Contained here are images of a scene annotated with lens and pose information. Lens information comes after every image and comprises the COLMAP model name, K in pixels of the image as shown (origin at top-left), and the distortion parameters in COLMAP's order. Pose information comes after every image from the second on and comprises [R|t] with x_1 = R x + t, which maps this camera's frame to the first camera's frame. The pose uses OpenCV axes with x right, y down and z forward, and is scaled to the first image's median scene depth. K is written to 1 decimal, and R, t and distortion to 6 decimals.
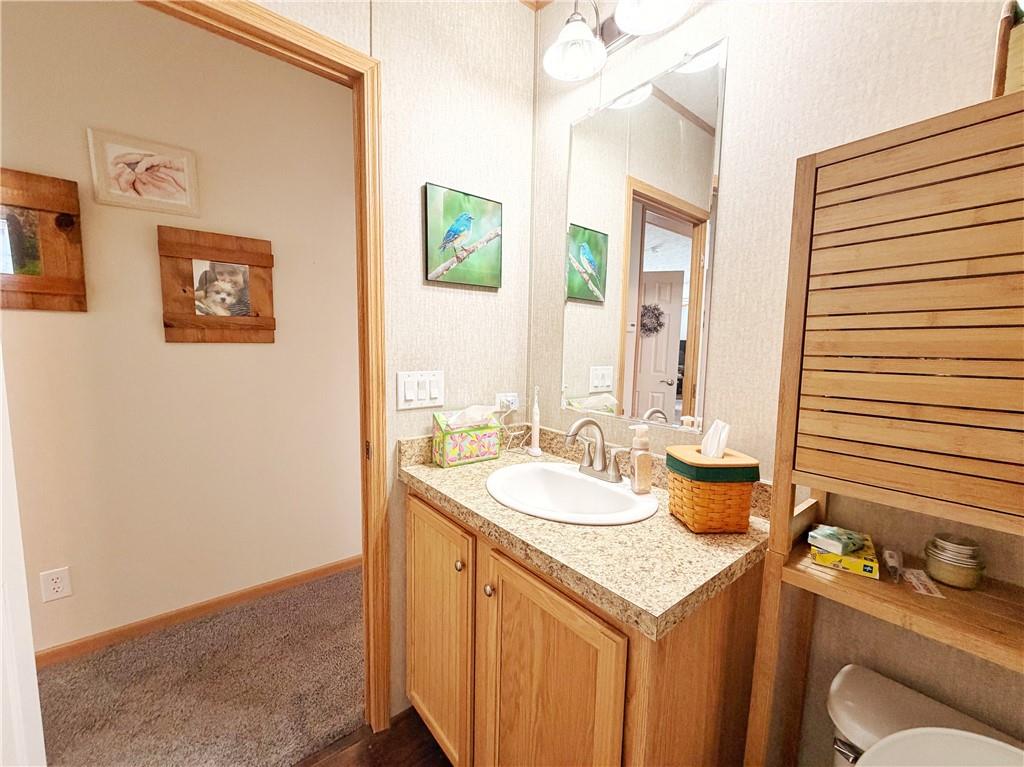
lens RADIAL K [[408.6, 0, 507.9], [0, 408.6, 385.5], [0, 0, 1]] dist [-0.001132, -0.000021]
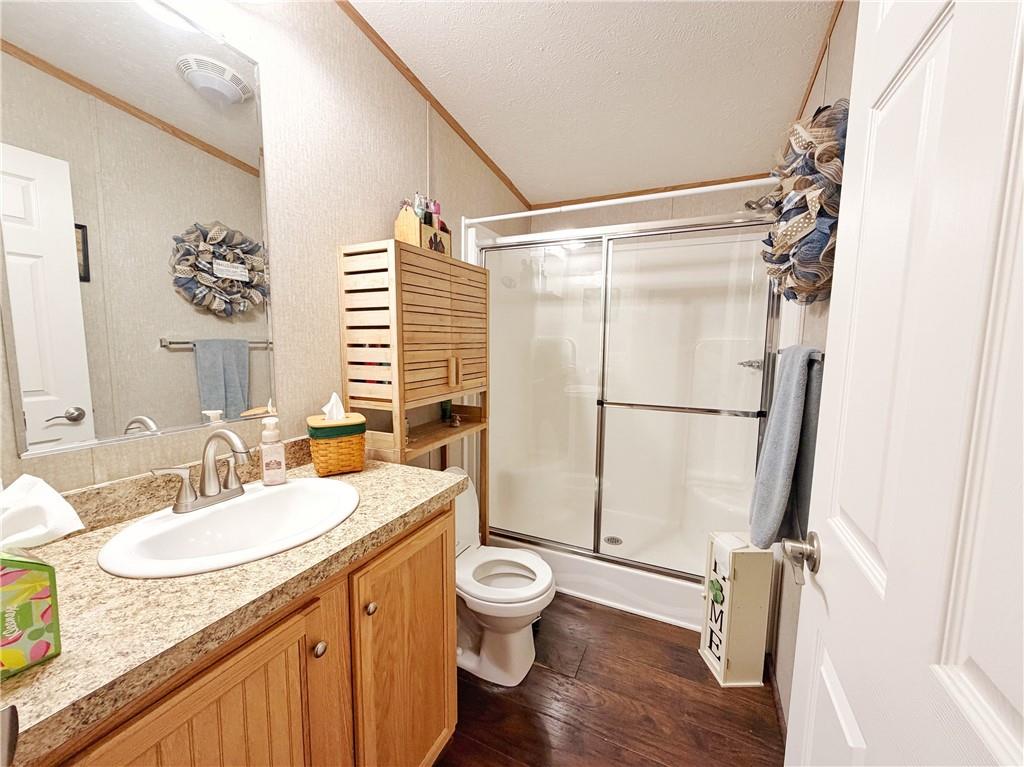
lens RADIAL K [[408.6, 0, 507.9], [0, 408.6, 385.5], [0, 0, 1]] dist [-0.001132, -0.000021]
pose [[-0.447211, -0.117363, 0.886695, -0.967114], [0.068470, 0.983953, 0.164769, -0.126145], [-0.891804, 0.134399, -0.431998, 1.085425]]
